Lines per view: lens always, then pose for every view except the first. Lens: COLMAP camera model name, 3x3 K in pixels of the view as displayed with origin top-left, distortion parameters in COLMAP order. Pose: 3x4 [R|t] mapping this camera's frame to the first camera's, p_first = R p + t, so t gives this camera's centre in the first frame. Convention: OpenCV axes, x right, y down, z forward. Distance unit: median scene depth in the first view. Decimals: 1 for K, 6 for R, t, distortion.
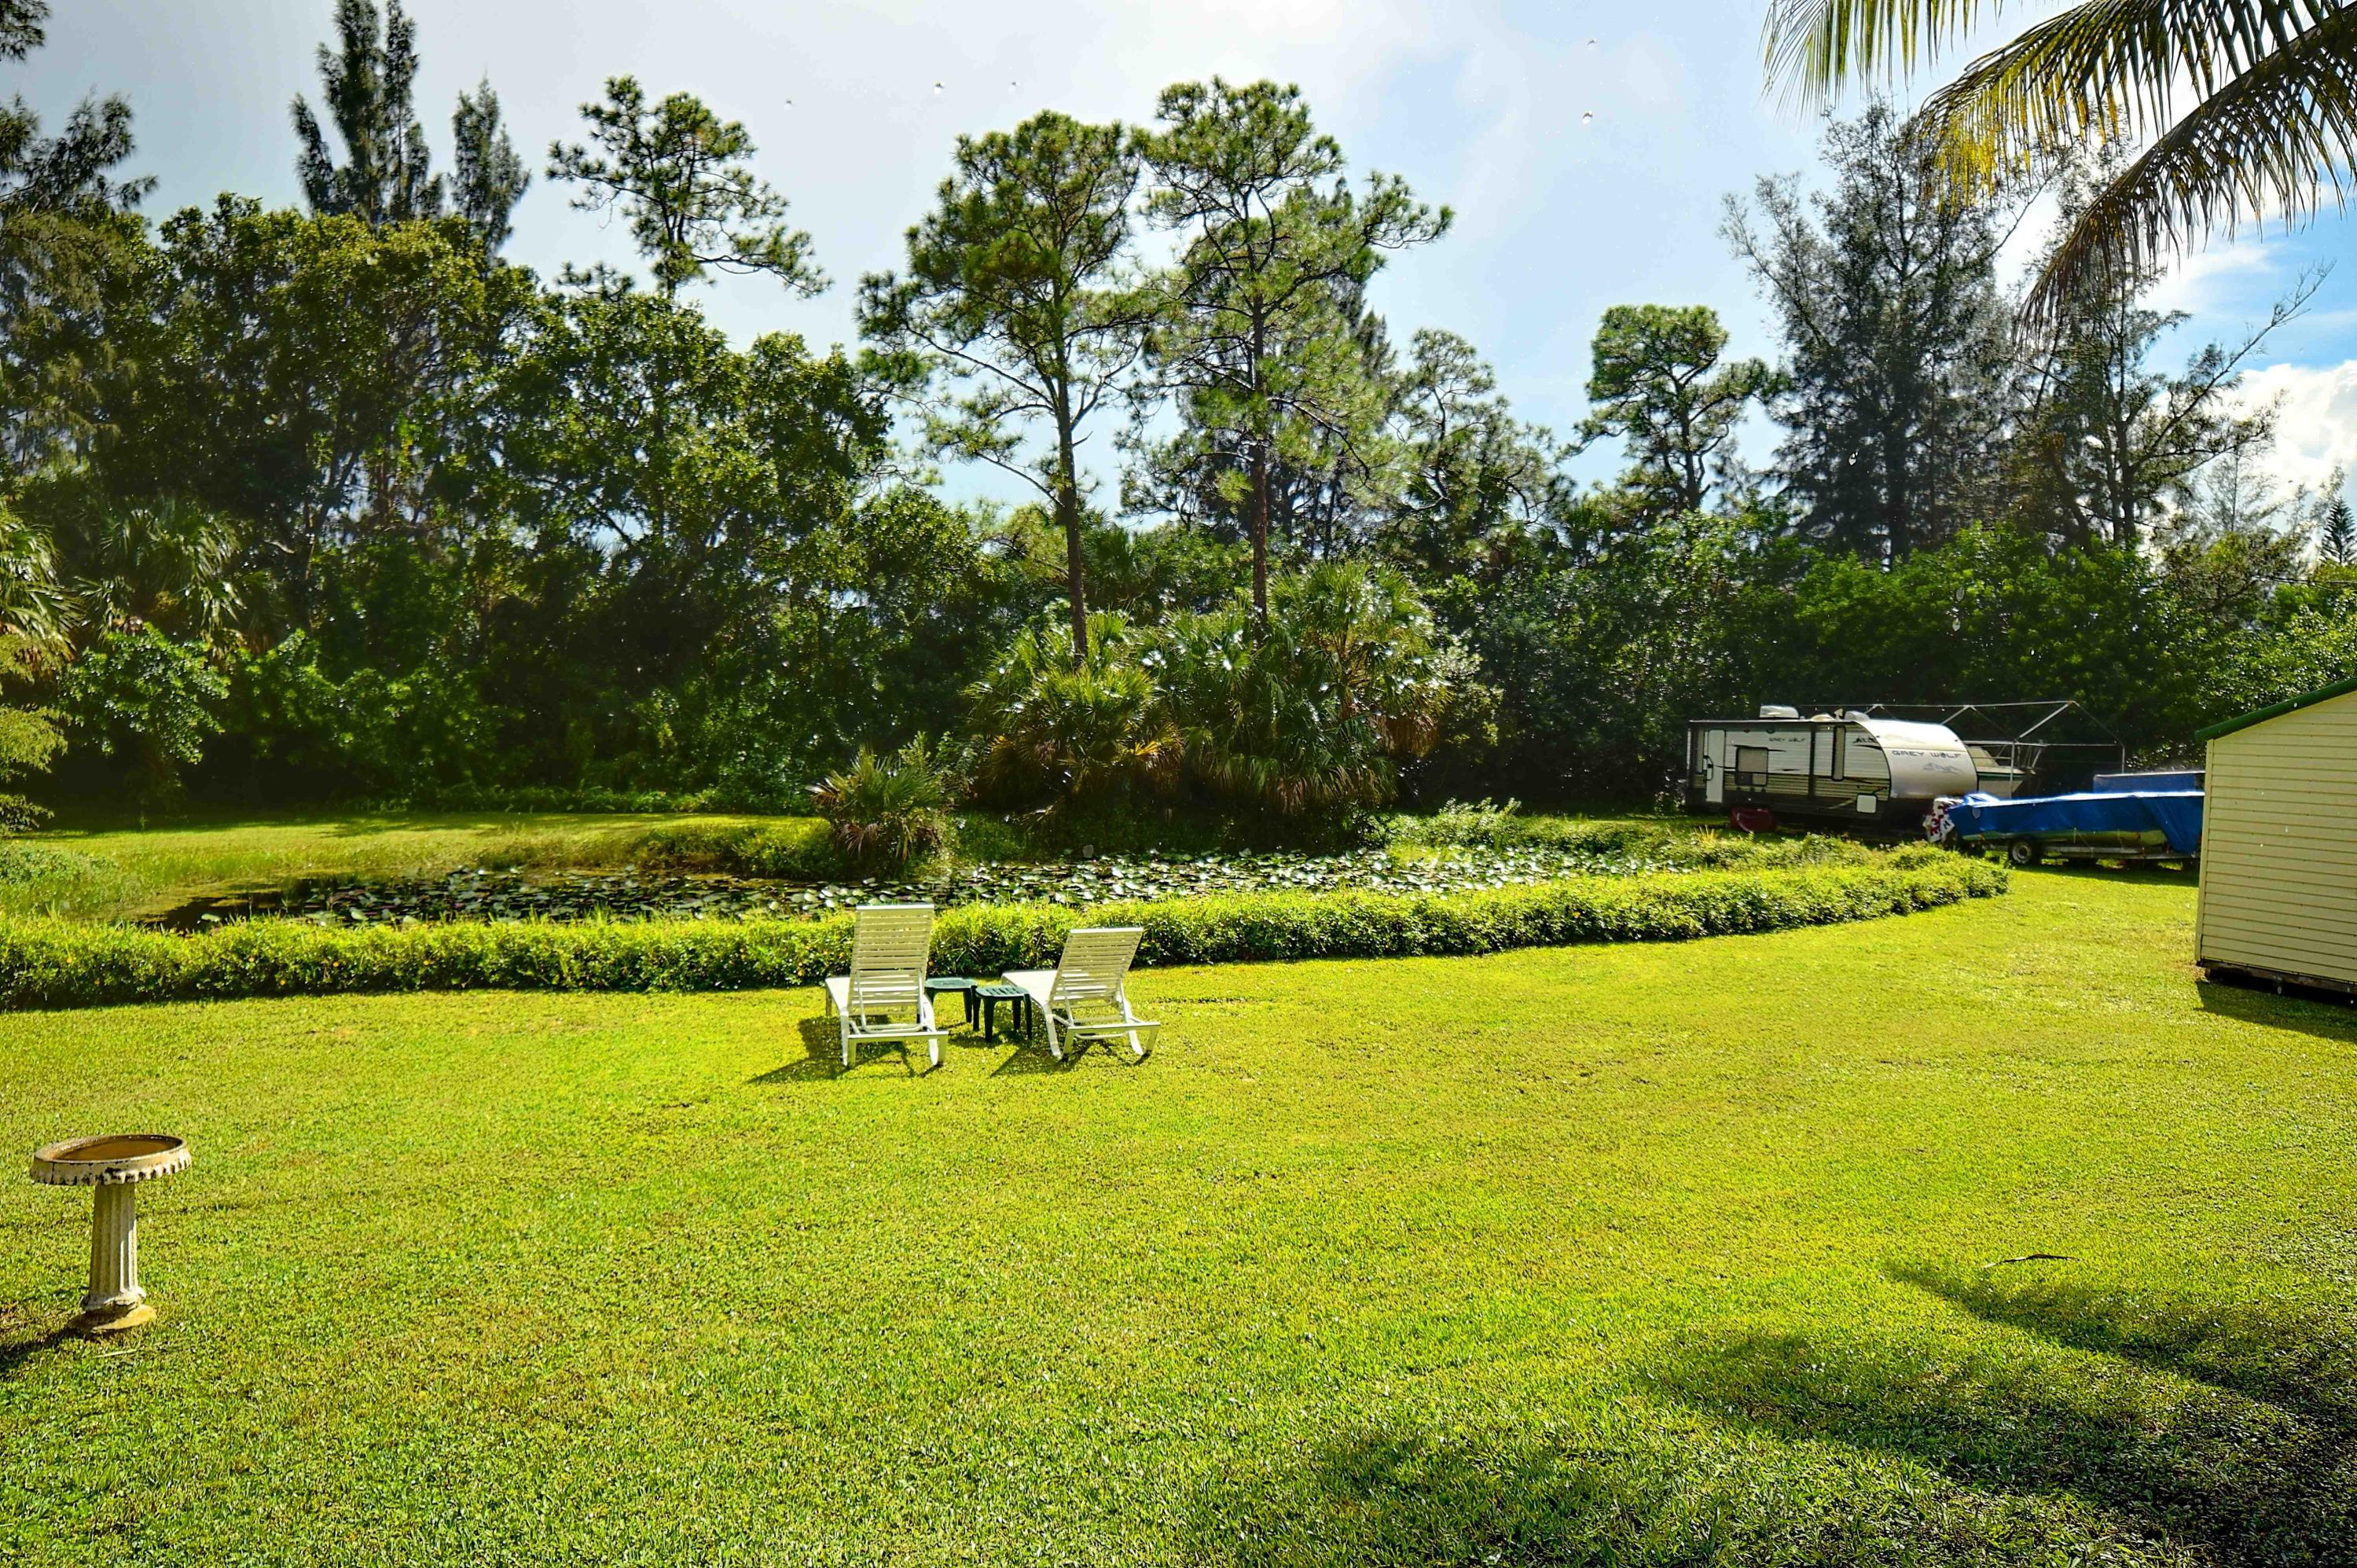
lens RADIAL K [[1480.9, 0, 1178.5], [0, 1480.9, 784.0], [0, 0, 1]] dist [-0.083203, -0.000029]
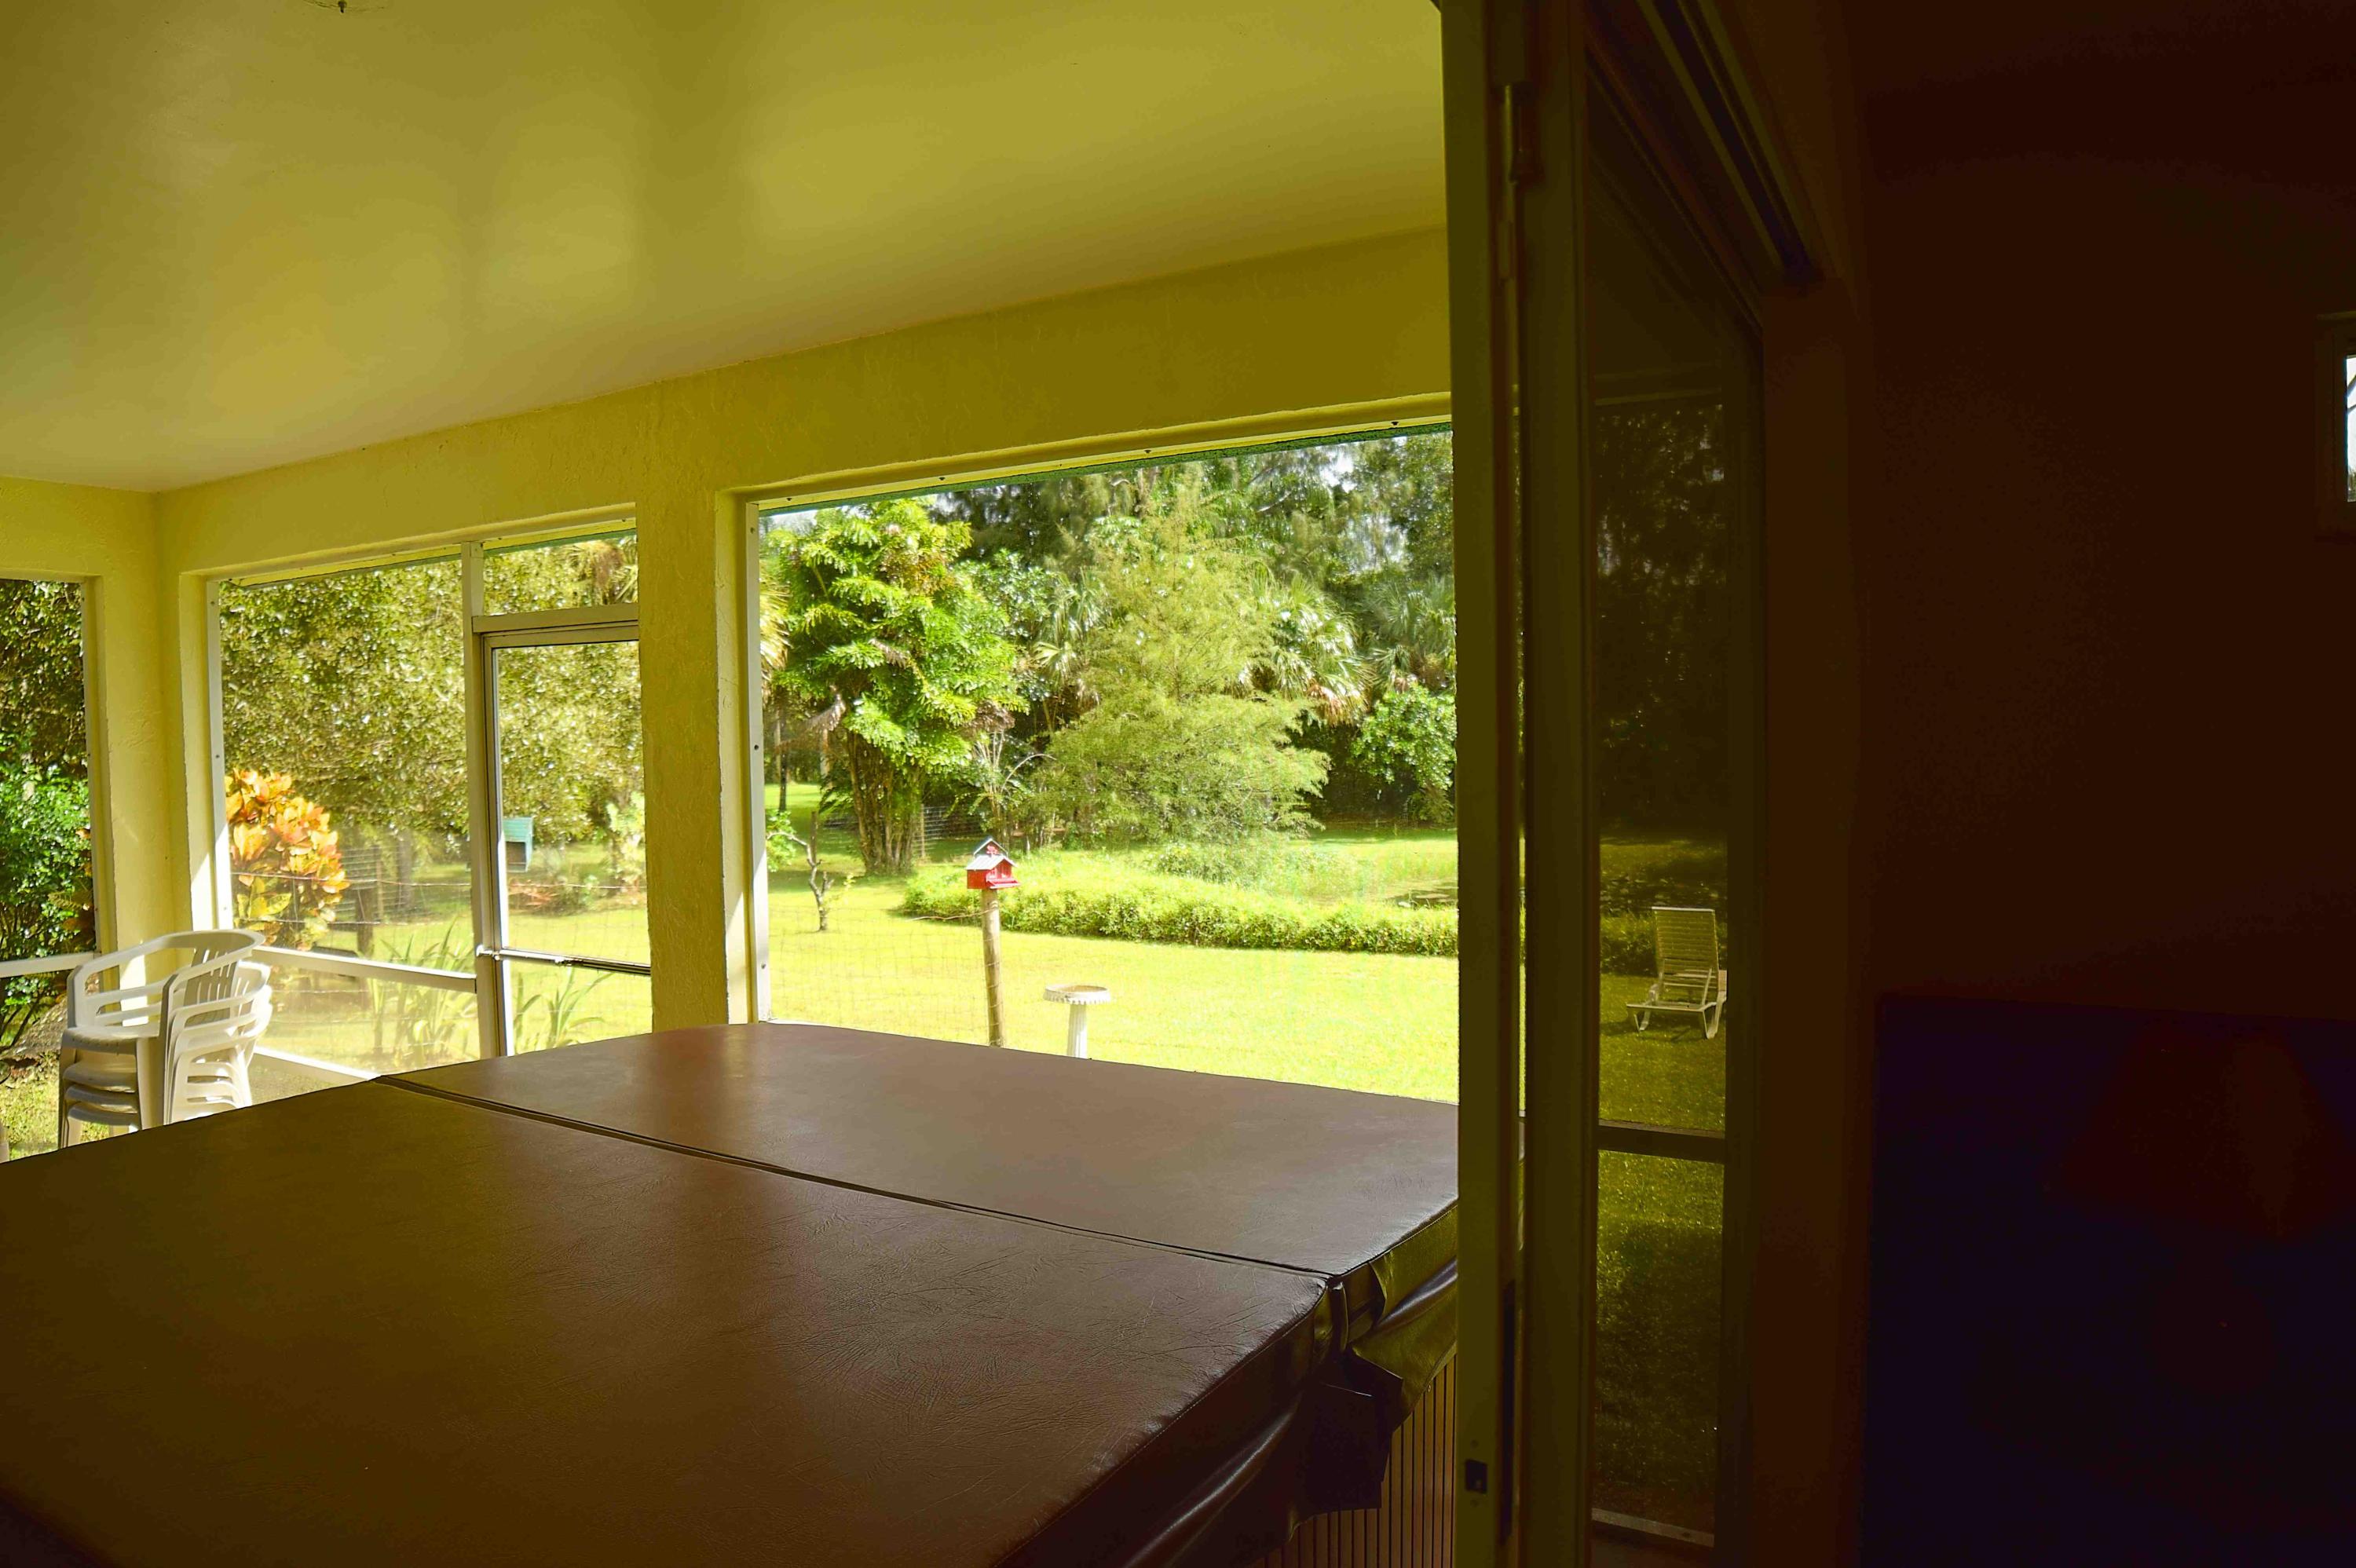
lens RADIAL K [[1480.1, 0, 1178.0], [0, 1480.1, 784.0], [0, 0, 1]] dist [-0.083203, -0.000029]
pose [[0.647370, -0.002621, -0.762171, 0.176747], [-0.006582, 0.999938, -0.009029, -0.004547], [0.762147, 0.010862, 0.647313, -0.055500]]
